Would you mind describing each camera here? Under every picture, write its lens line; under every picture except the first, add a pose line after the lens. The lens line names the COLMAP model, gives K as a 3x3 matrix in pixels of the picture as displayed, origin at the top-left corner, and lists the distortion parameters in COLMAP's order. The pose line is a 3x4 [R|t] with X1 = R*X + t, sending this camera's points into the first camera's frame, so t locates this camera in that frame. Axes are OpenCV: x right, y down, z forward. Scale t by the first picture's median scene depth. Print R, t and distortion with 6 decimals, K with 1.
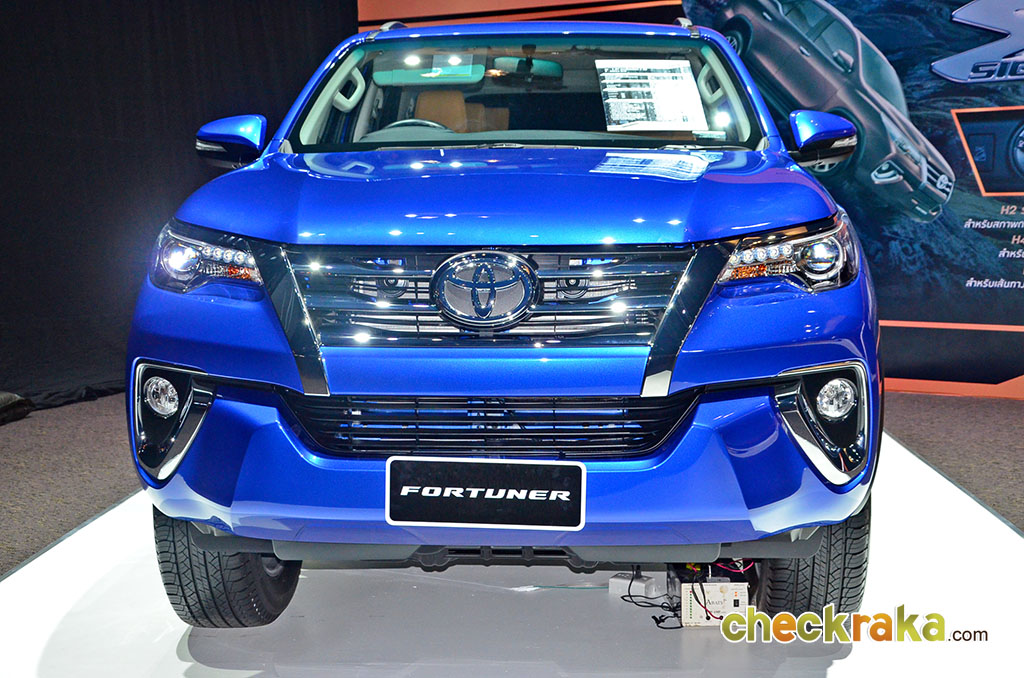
lens RADIAL K [[1393.2, 0, 512.1], [0, 1393.2, 343.1], [0, 0, 1]] dist [0.038344, 0.000000]
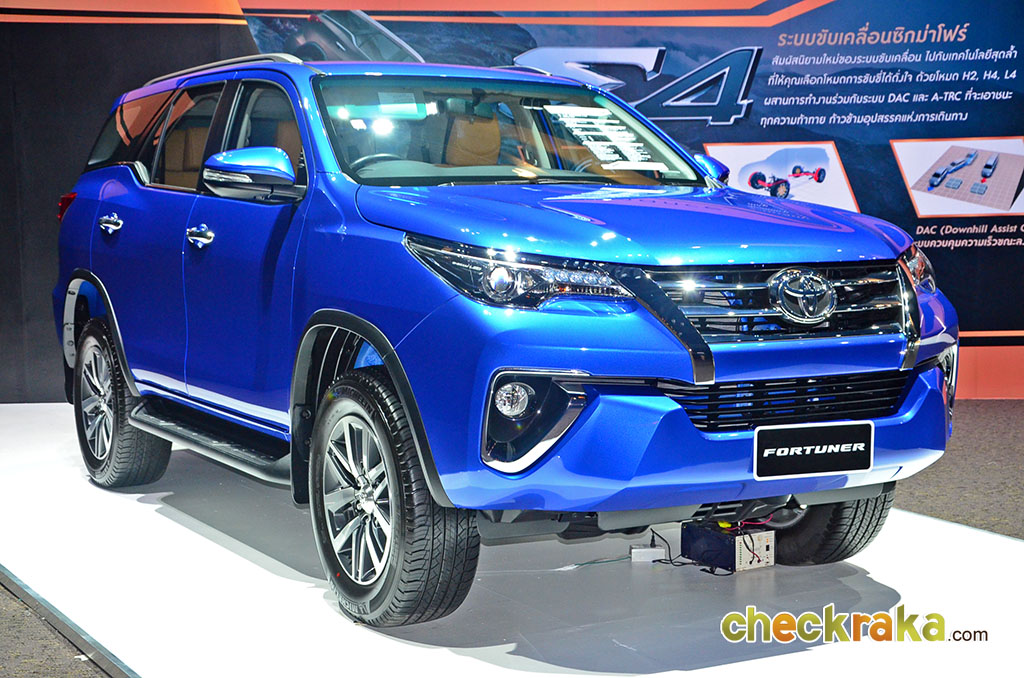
lens RADIAL K [[1654.3, 0, 512.2], [0, 1654.3, 335.8], [0, 0, 1]] dist [0.137621, 0.000000]
pose [[0.806029, -0.033953, 0.590901, -1.171888], [0.054762, 0.998349, -0.017335, 0.011427], [-0.589337, 0.046331, 0.806558, -0.106248]]
